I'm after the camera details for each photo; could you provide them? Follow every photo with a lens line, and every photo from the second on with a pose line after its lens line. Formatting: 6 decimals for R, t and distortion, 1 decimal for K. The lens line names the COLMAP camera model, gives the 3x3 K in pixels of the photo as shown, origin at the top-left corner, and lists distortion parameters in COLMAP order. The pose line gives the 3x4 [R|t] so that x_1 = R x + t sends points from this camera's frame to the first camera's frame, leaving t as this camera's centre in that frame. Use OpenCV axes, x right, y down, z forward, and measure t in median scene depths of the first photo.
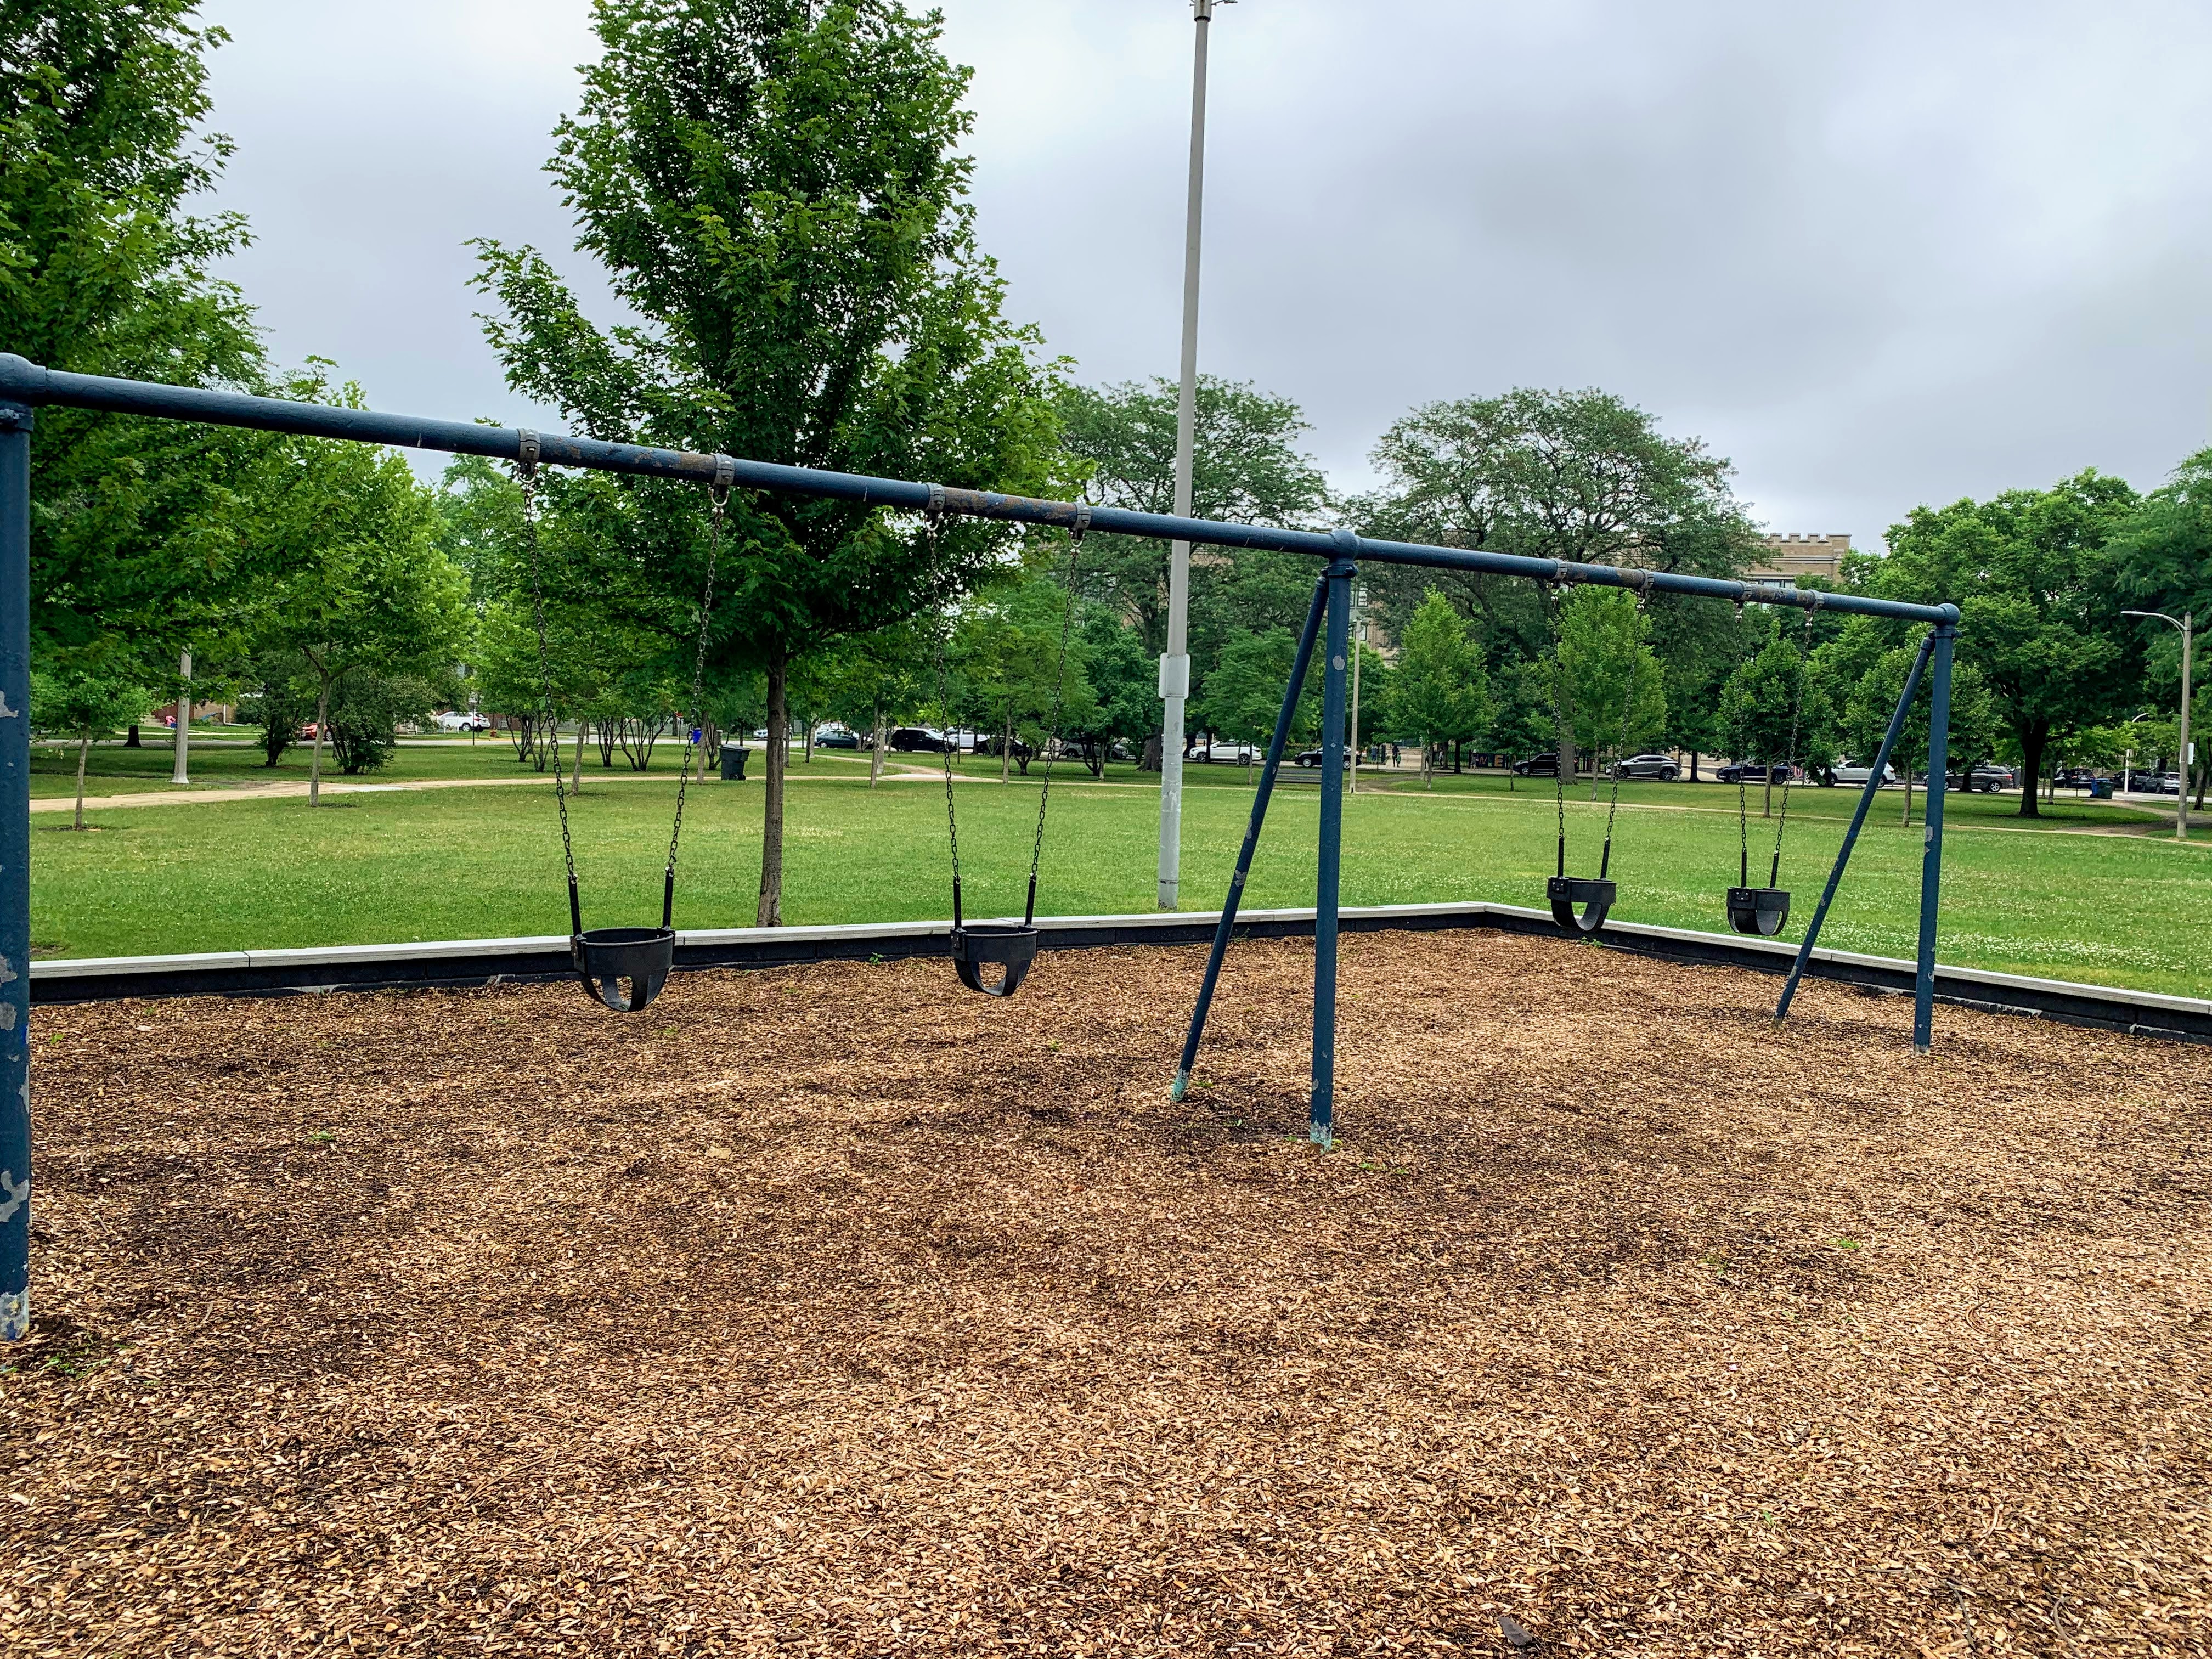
lens RADIAL K [[1692.9, 0, 1097.6], [0, 1692.9, 833.9], [0, 0, 1]] dist [0.024773, -0.035426]
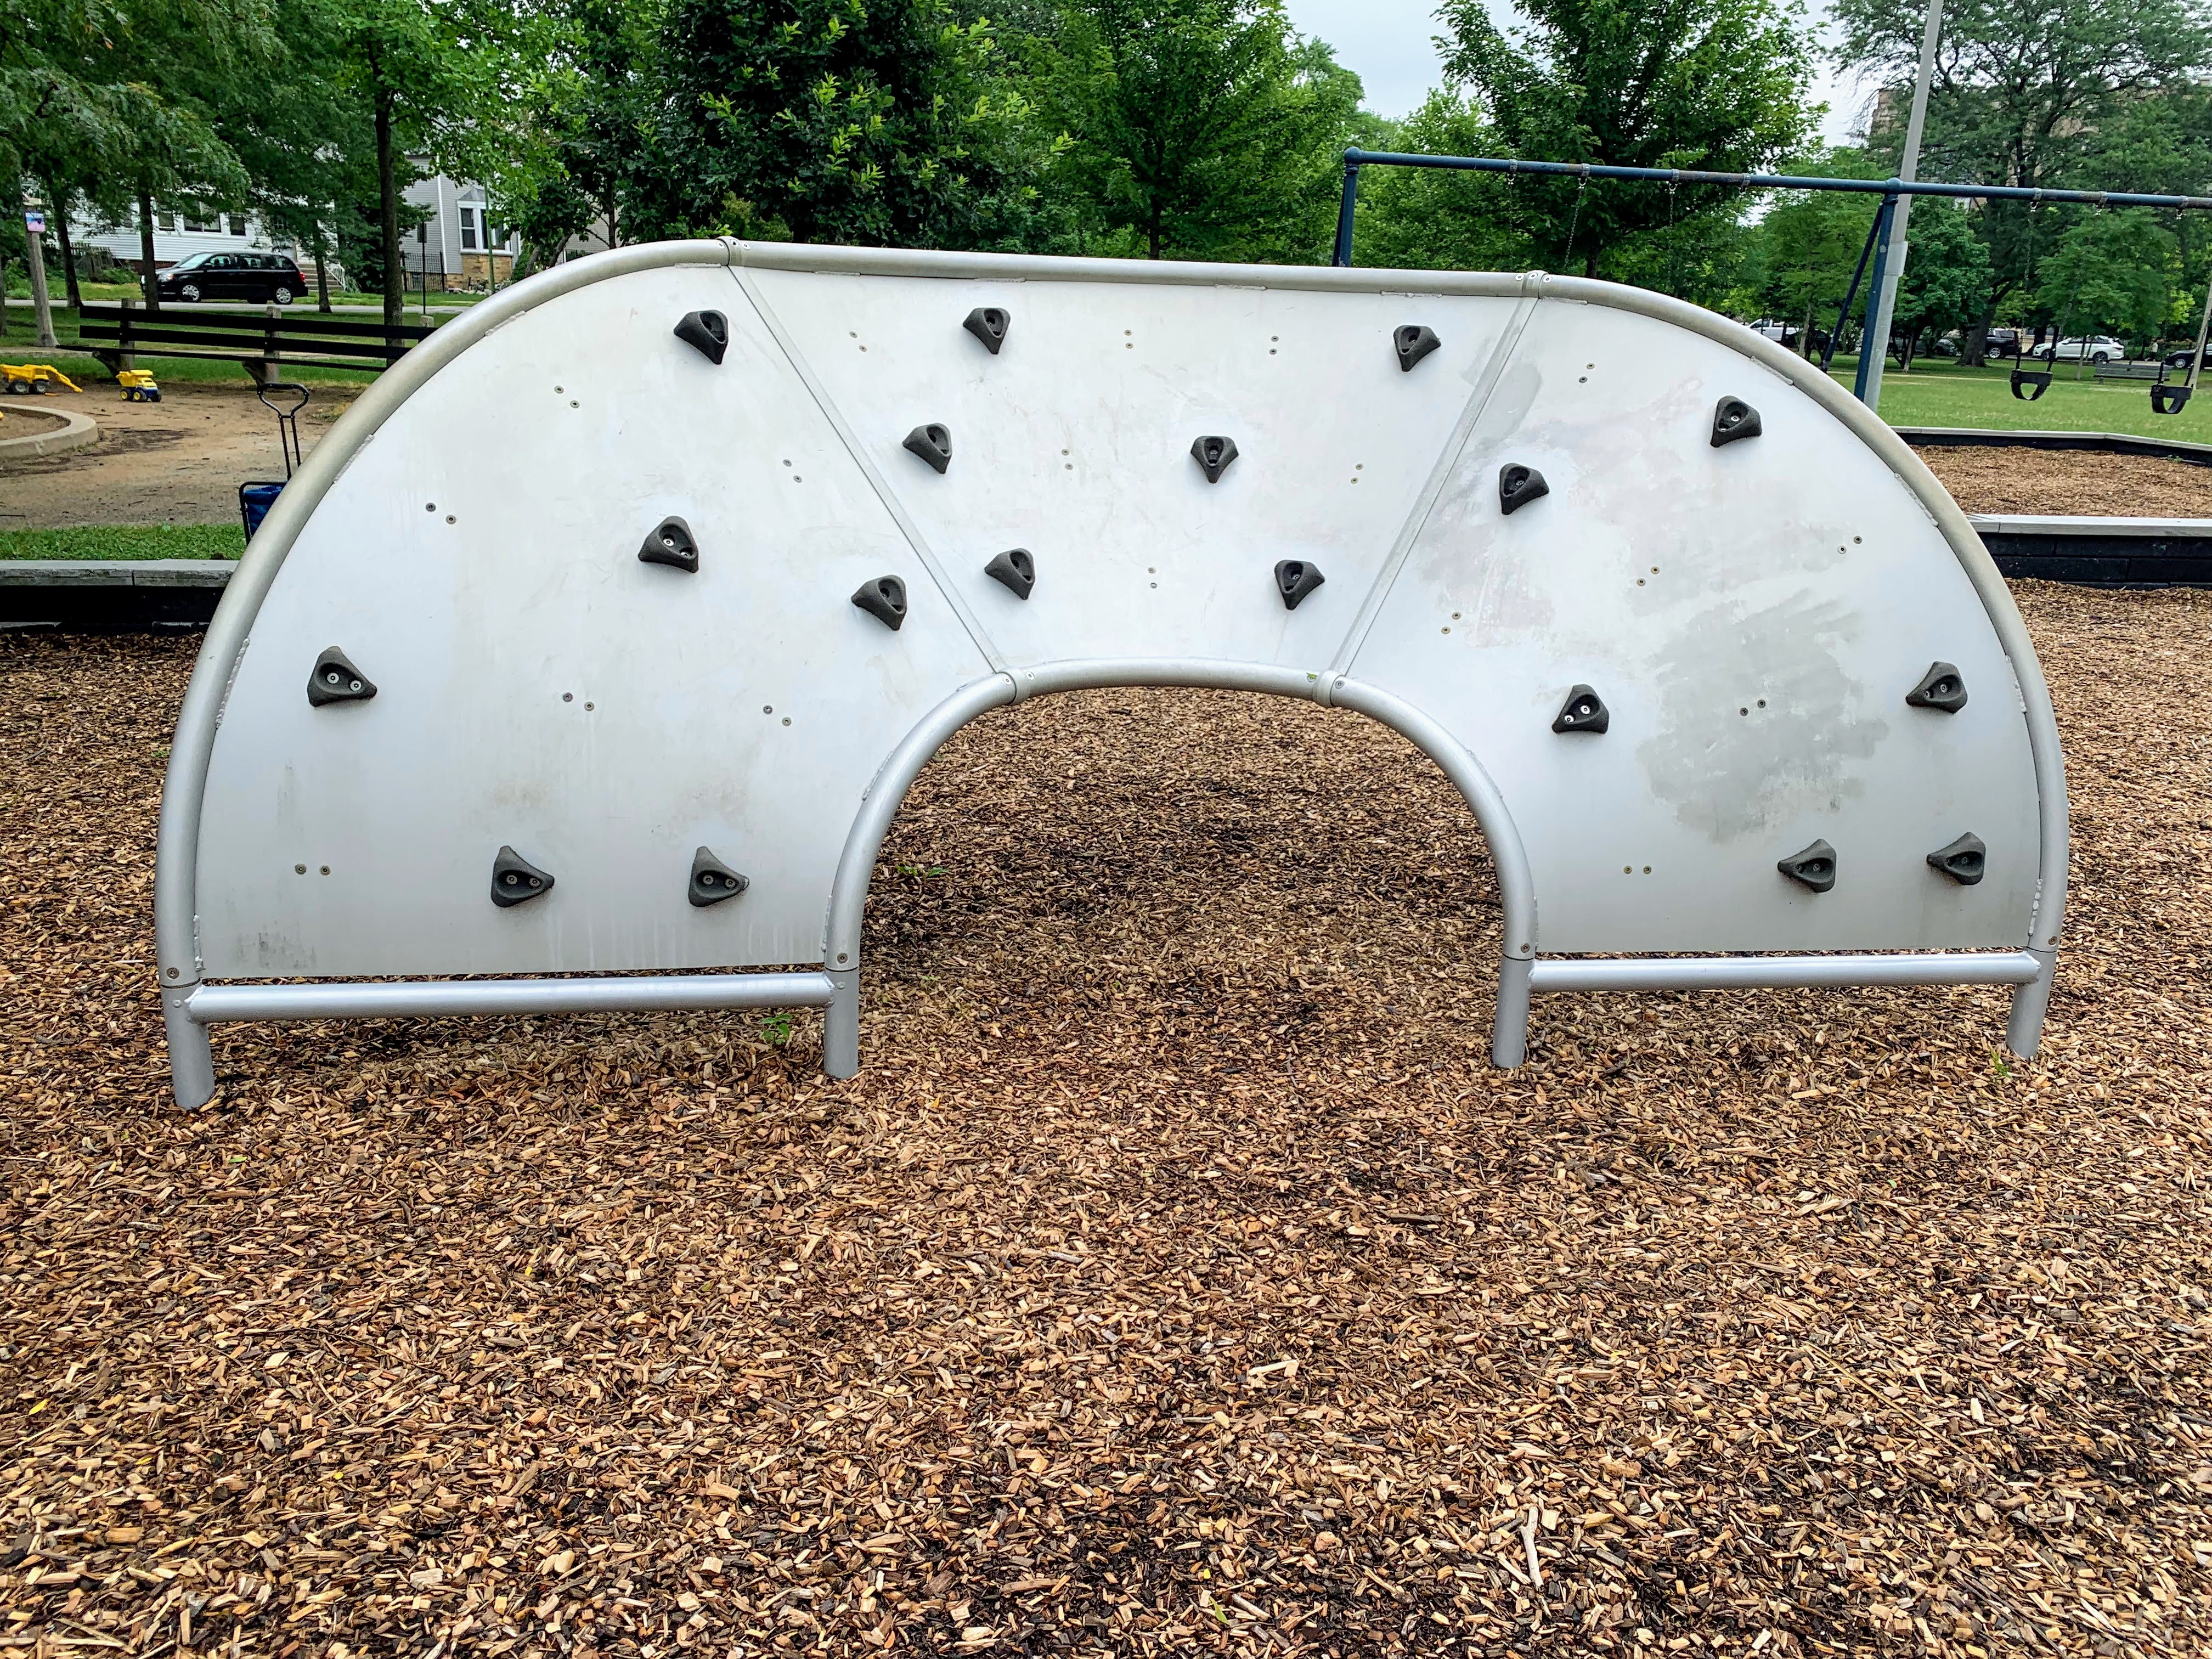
lens RADIAL K [[1692.9, 0, 1106.2], [0, 1692.9, 829.5], [0, 0, 1]] dist [0.024773, -0.035426]
pose [[0.902420, 0.130846, -0.410508, 0.125149], [-0.035153, 0.971955, 0.232525, 0.072835], [0.429421, -0.195405, 0.881711, -0.716609]]
